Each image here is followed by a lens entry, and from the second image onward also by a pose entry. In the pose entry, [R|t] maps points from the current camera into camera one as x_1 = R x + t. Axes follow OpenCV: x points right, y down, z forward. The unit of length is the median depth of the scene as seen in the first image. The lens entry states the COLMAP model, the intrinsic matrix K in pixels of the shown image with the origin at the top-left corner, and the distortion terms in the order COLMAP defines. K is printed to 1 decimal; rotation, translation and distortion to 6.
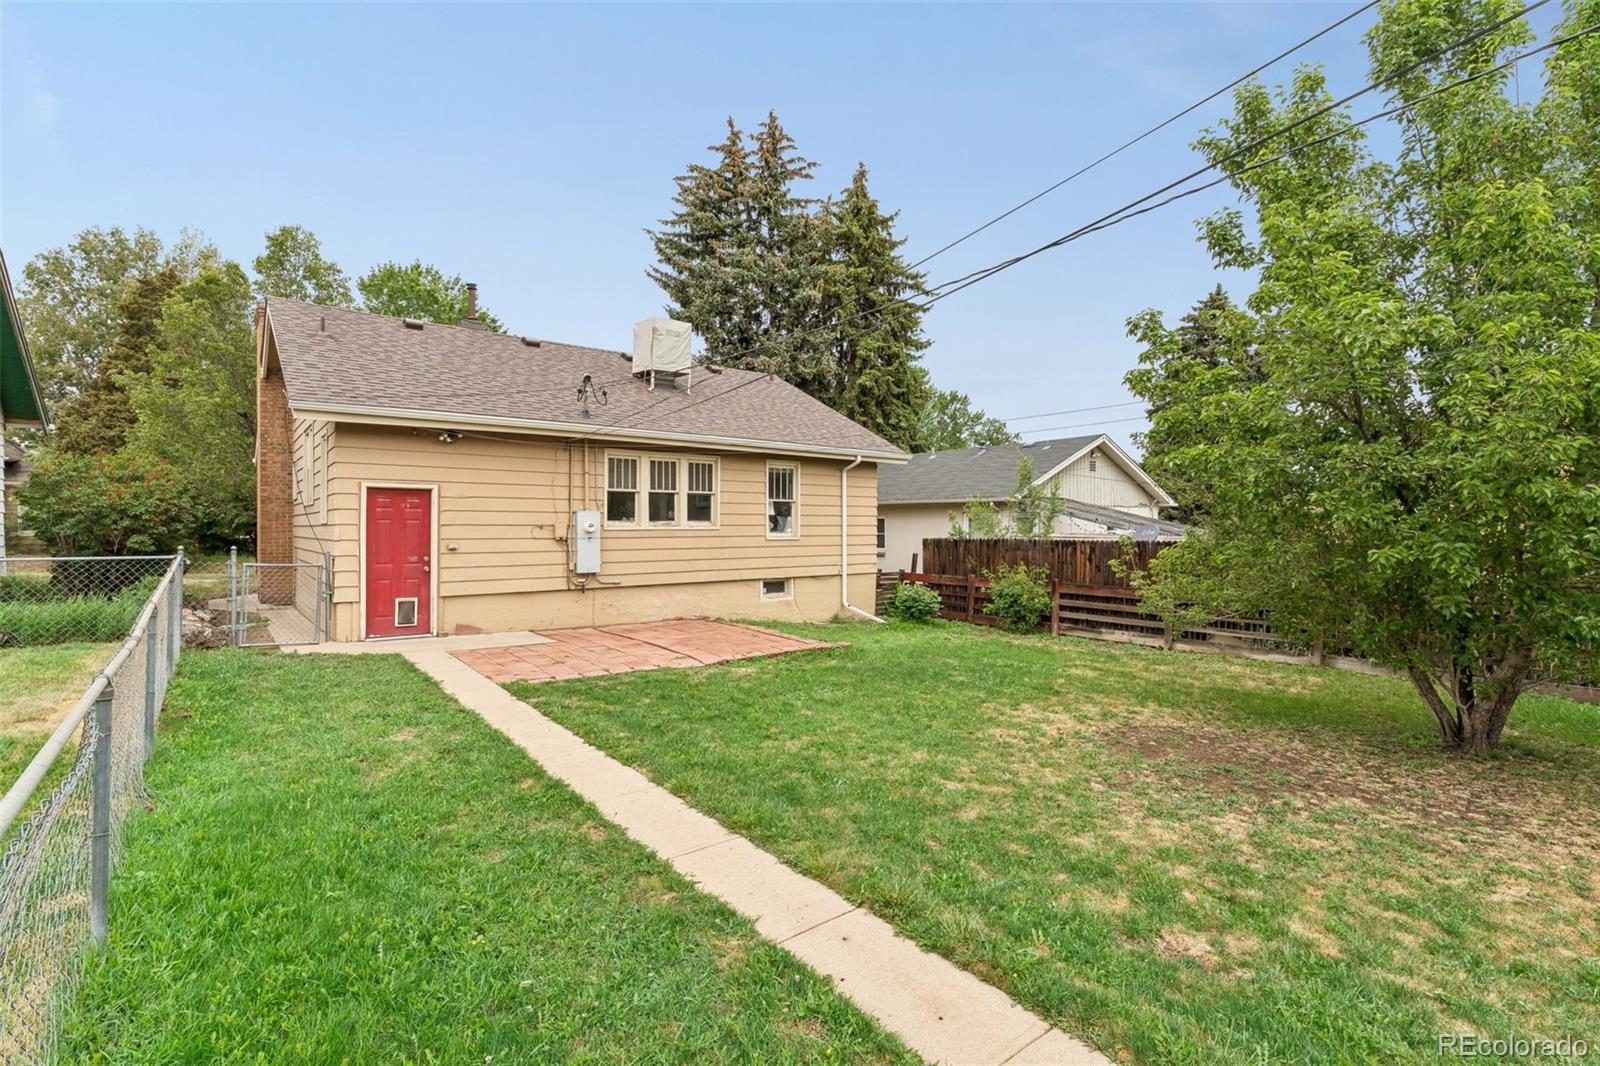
lens RADIAL K [[730.7, 0, 800.0], [0, 730.7, 533.0], [0, 0, 1]] dist [0.015844, -0.000086]
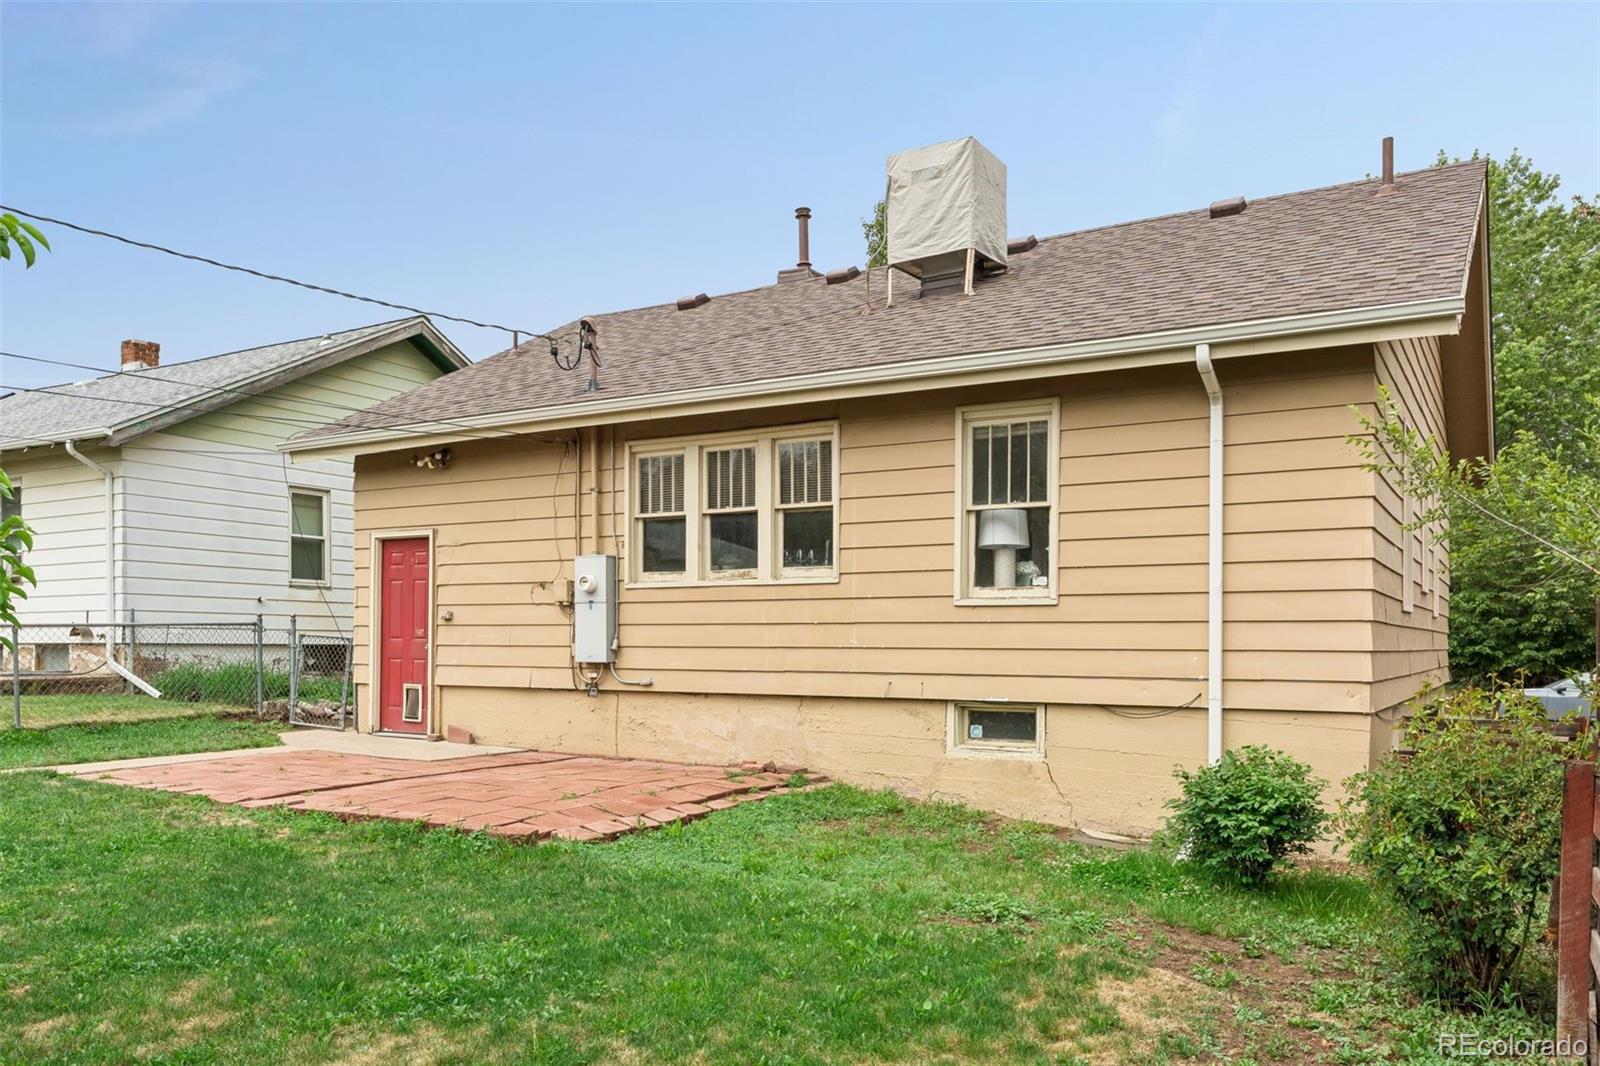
lens RADIAL K [[1238.9, 0, 796.9], [0, 1238.9, 665.7], [0, 0, 1]] dist [0.007482, 0.001662]
pose [[0.354522, 0.015805, -0.934914, 0.604162], [-0.014028, 0.999835, 0.011583, 0.038327], [0.934942, 0.009008, 0.354685, 0.708226]]
